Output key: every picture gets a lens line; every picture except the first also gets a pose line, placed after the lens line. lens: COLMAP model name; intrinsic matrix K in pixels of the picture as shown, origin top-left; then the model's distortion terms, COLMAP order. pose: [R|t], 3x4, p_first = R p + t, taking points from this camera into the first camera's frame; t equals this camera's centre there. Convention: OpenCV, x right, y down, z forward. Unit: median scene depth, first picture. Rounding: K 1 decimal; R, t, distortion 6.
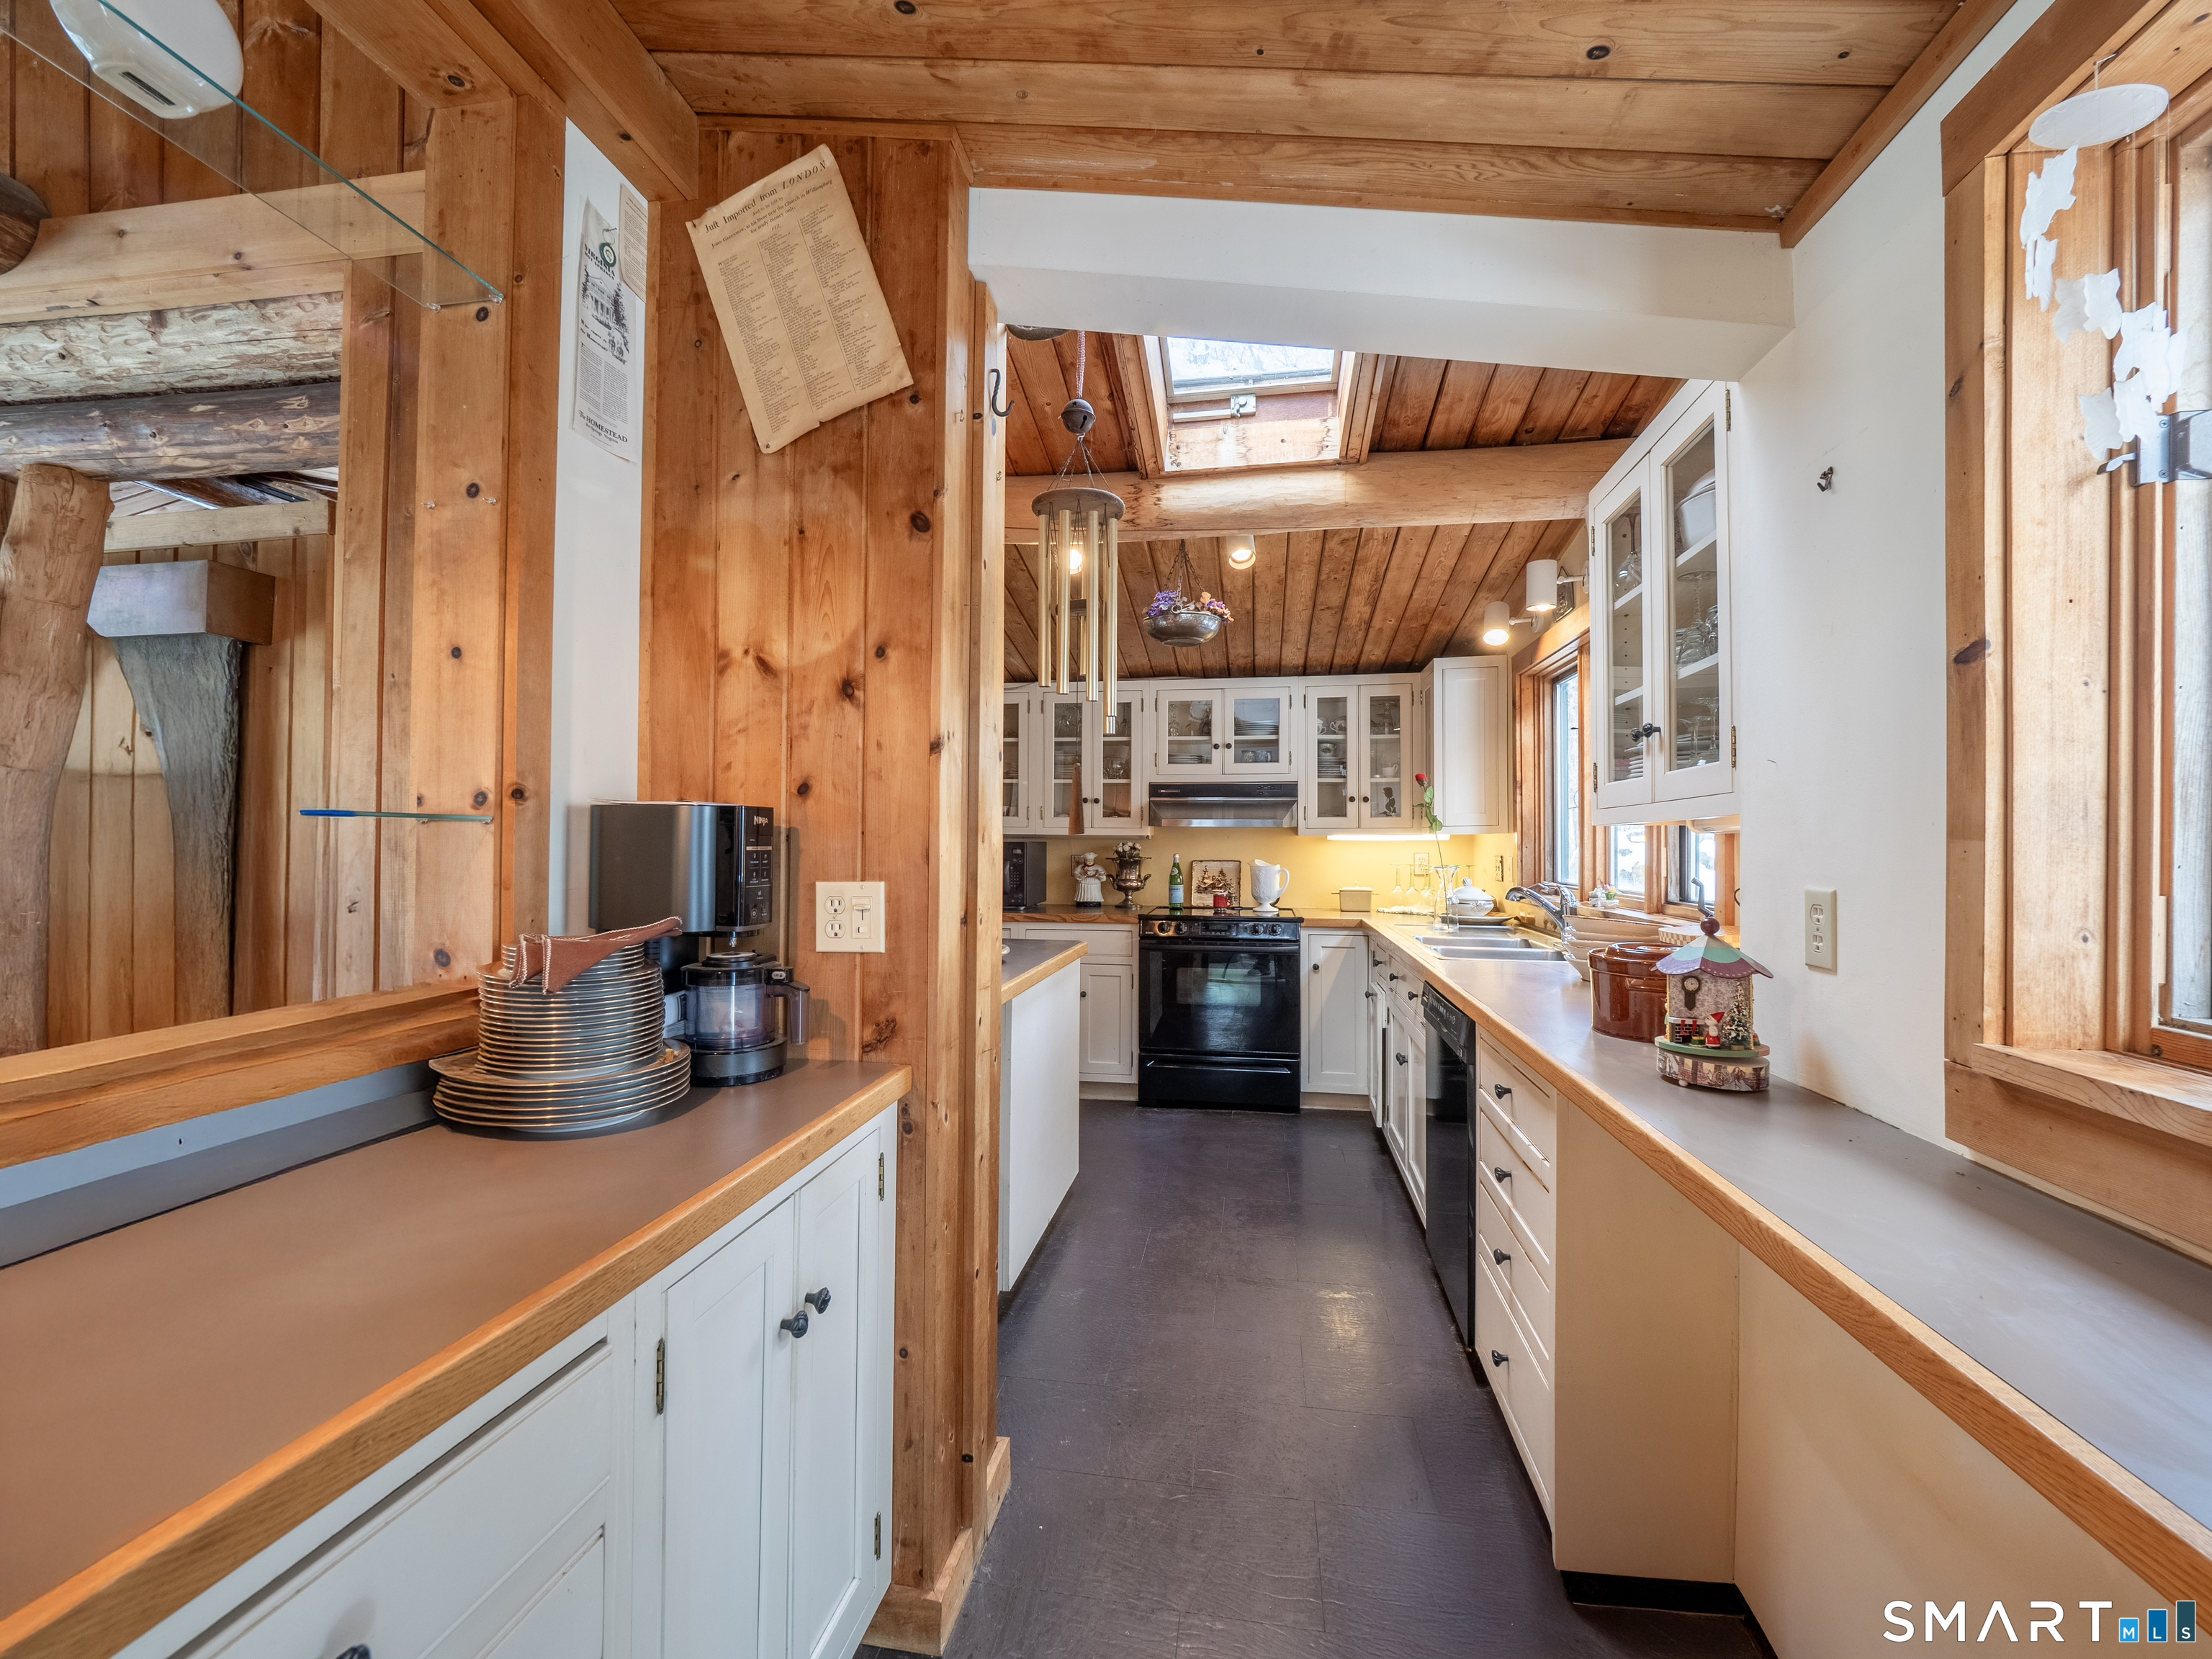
lens RADIAL K [[956.4, 0, 1096.5], [0, 956.4, 859.0], [0, 0, 1]] dist [-0.001999, -0.000549]
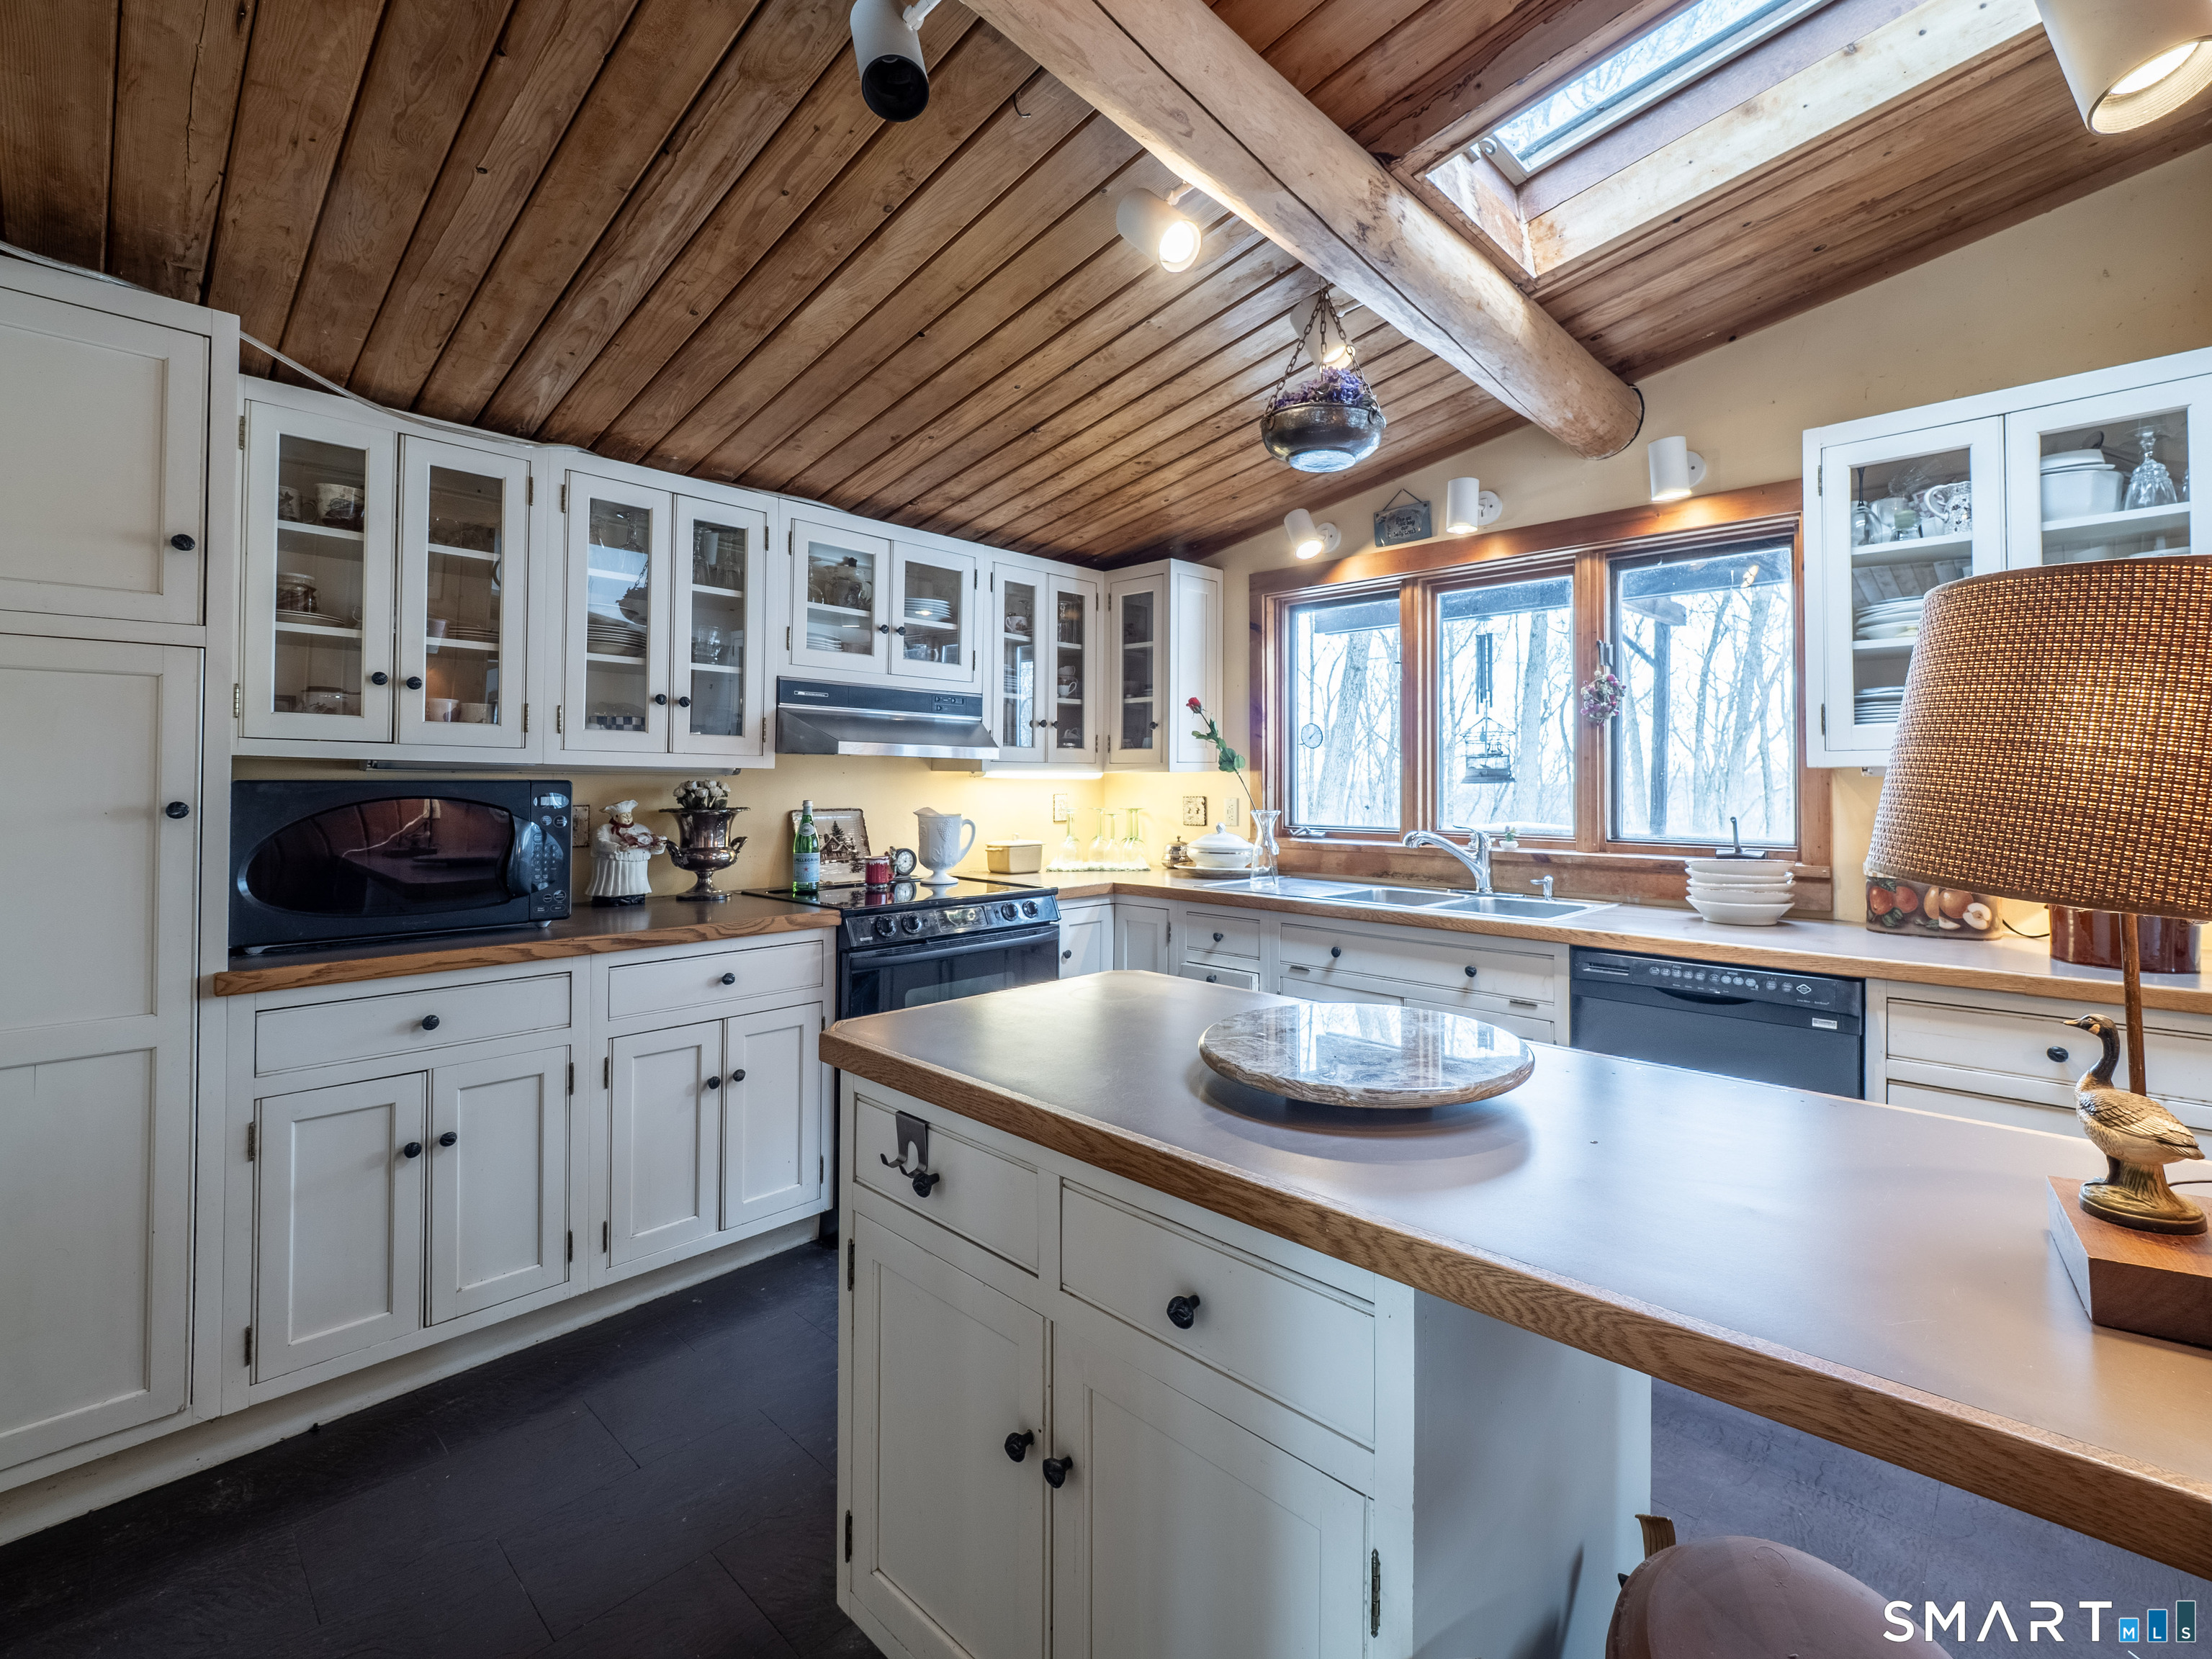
lens RADIAL K [[983.6, 0, 1190.9], [0, 983.6, 772.8], [0, 0, 1]] dist [-0.001810, -0.000353]
pose [[0.525379, 0.005320, 0.850852, -0.322899], [0.010537, 0.999863, -0.012758, -0.012402], [-0.850803, 0.015668, 0.525251, 0.492527]]
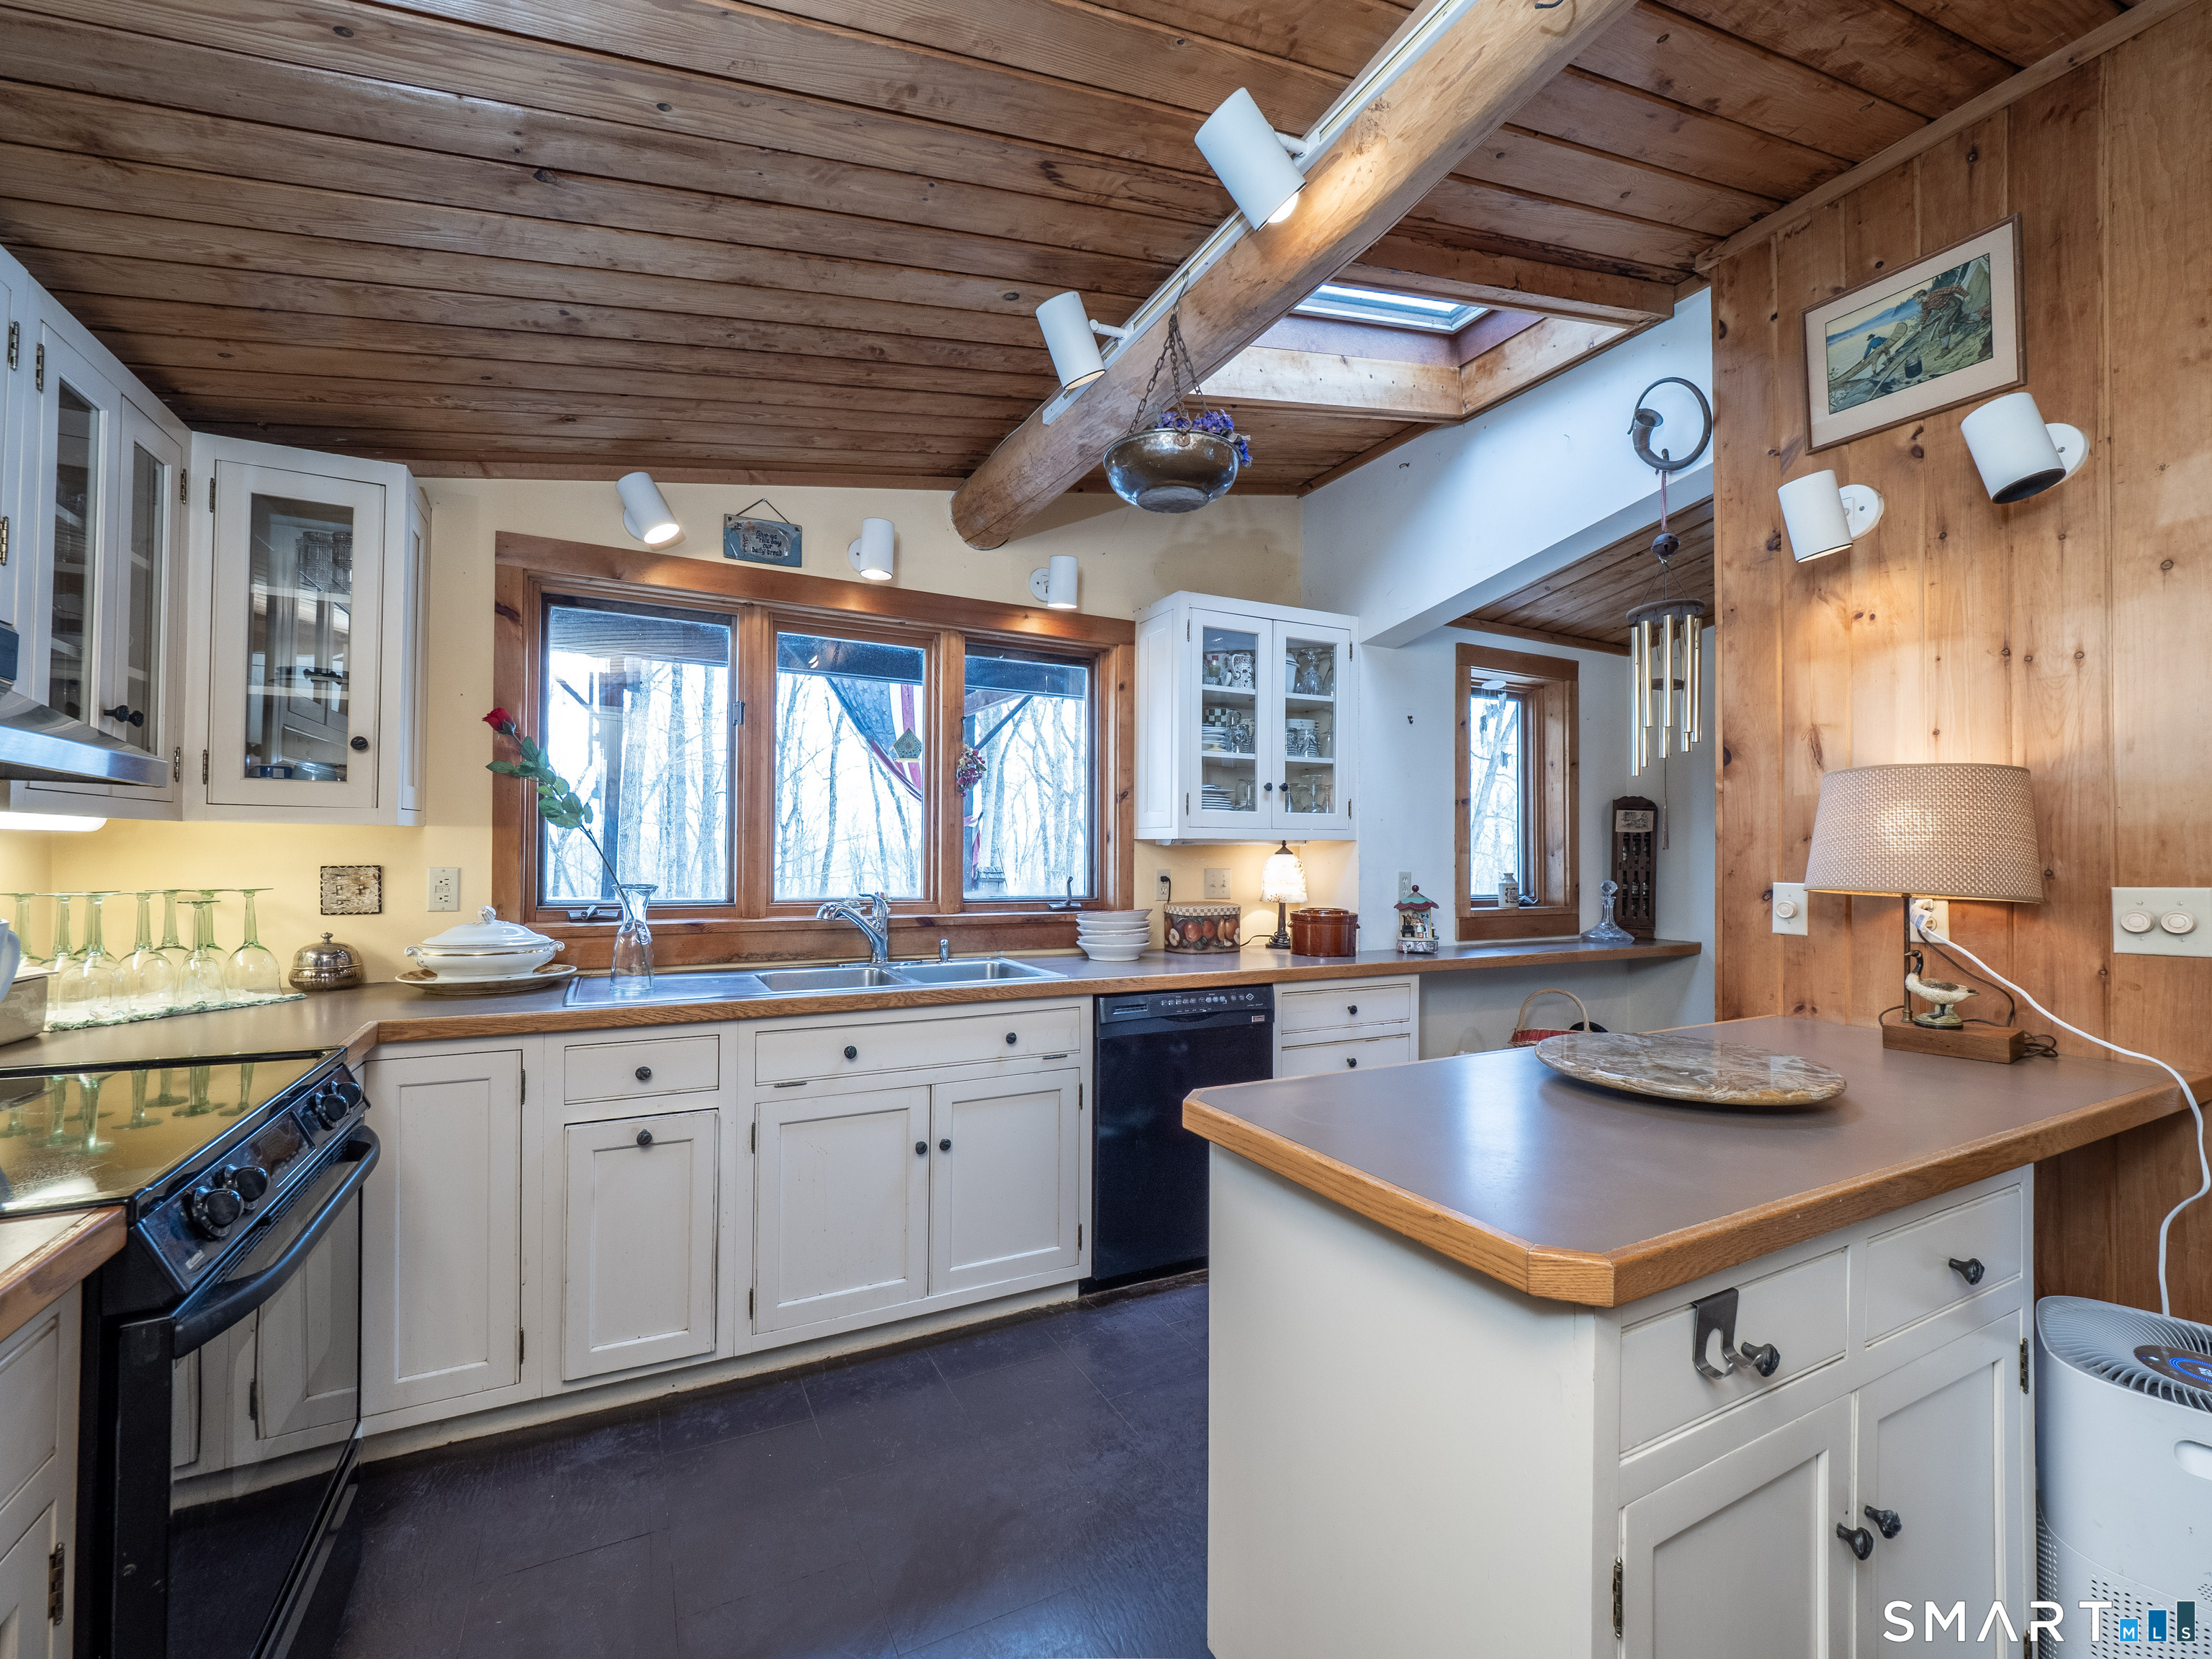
lens RADIAL K [[958.6, 0, 1106.0], [0, 958.6, 829.5], [0, 0, 1]] dist [-0.004330, -0.000443]
pose [[-0.610021, 0.000424, 0.792385, -0.232568], [-0.005970, 0.999969, -0.005131, -0.020825], [-0.792363, -0.007861, -0.610000, 0.923641]]
